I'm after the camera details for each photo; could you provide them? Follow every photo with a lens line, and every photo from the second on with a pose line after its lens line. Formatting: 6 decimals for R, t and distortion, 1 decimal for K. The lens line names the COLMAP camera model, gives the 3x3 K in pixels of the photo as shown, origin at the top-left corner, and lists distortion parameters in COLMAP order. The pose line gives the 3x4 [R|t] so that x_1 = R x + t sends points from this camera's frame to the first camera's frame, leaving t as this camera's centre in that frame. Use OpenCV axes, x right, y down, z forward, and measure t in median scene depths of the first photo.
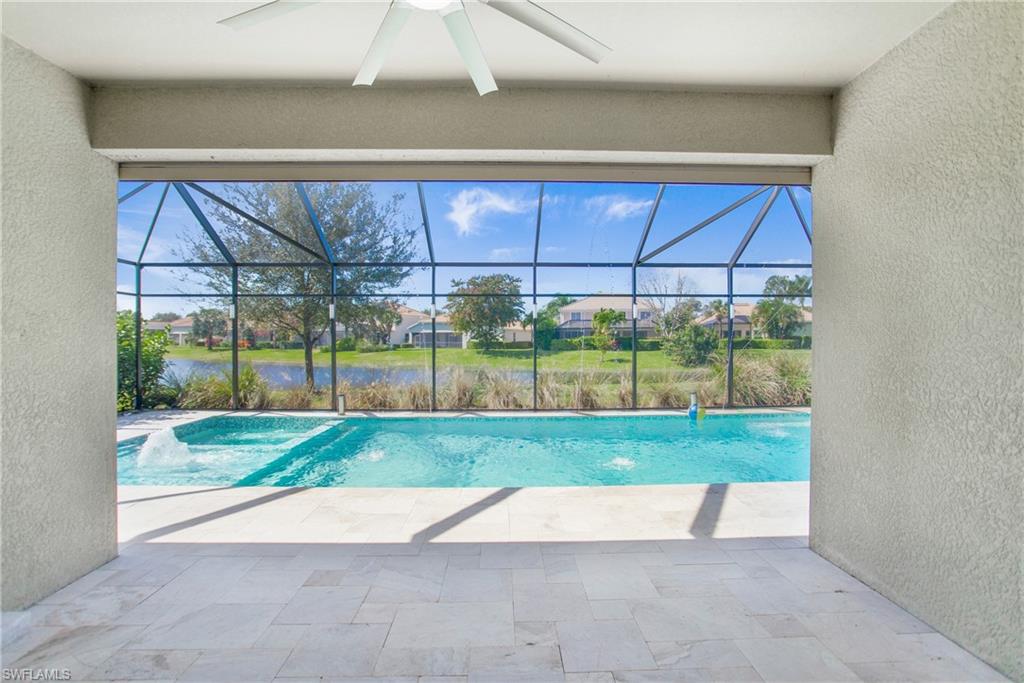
lens RADIAL K [[500.9, 0, 512.0], [0, 500.9, 341.5], [0, 0, 1]] dist [-0.001687, 0.000363]
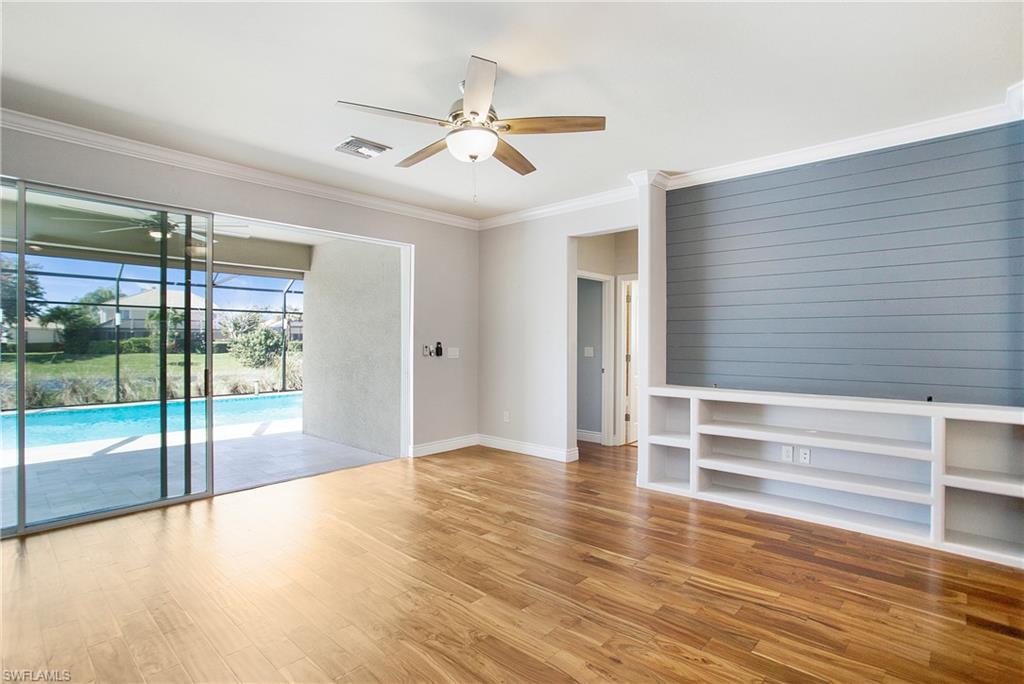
lens RADIAL K [[511.6, 0, 512.0], [0, 511.6, 342.0], [0, 0, 1]] dist [-0.046093, -0.000164]
pose [[0.695138, 0.007994, 0.718832, -0.031583], [-0.005033, 0.999968, -0.006253, -0.000524], [-0.718859, 0.000729, 0.695156, -0.099807]]
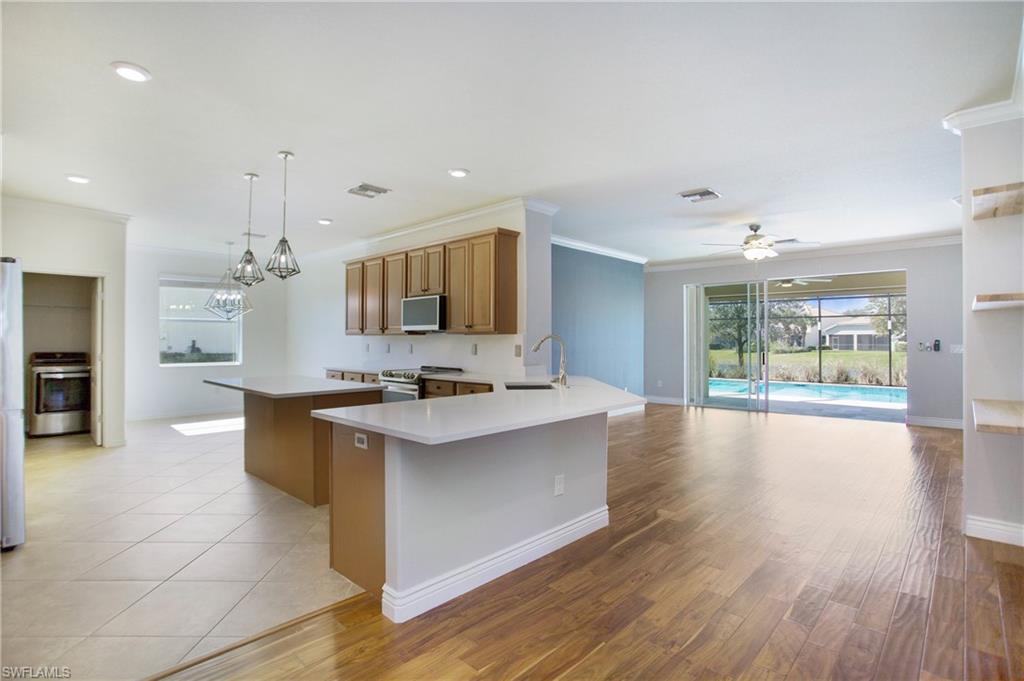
lens RADIAL K [[500.9, 0, 512.0], [0, 500.9, 340.5], [0, 0, 1]] dist [-0.001687, 0.000363]
pose [[0.713396, 0.000686, -0.700760, 0.065960], [-0.004150, 0.999986, -0.003246, 0.000081], [0.700748, 0.005224, 0.713389, -0.219318]]
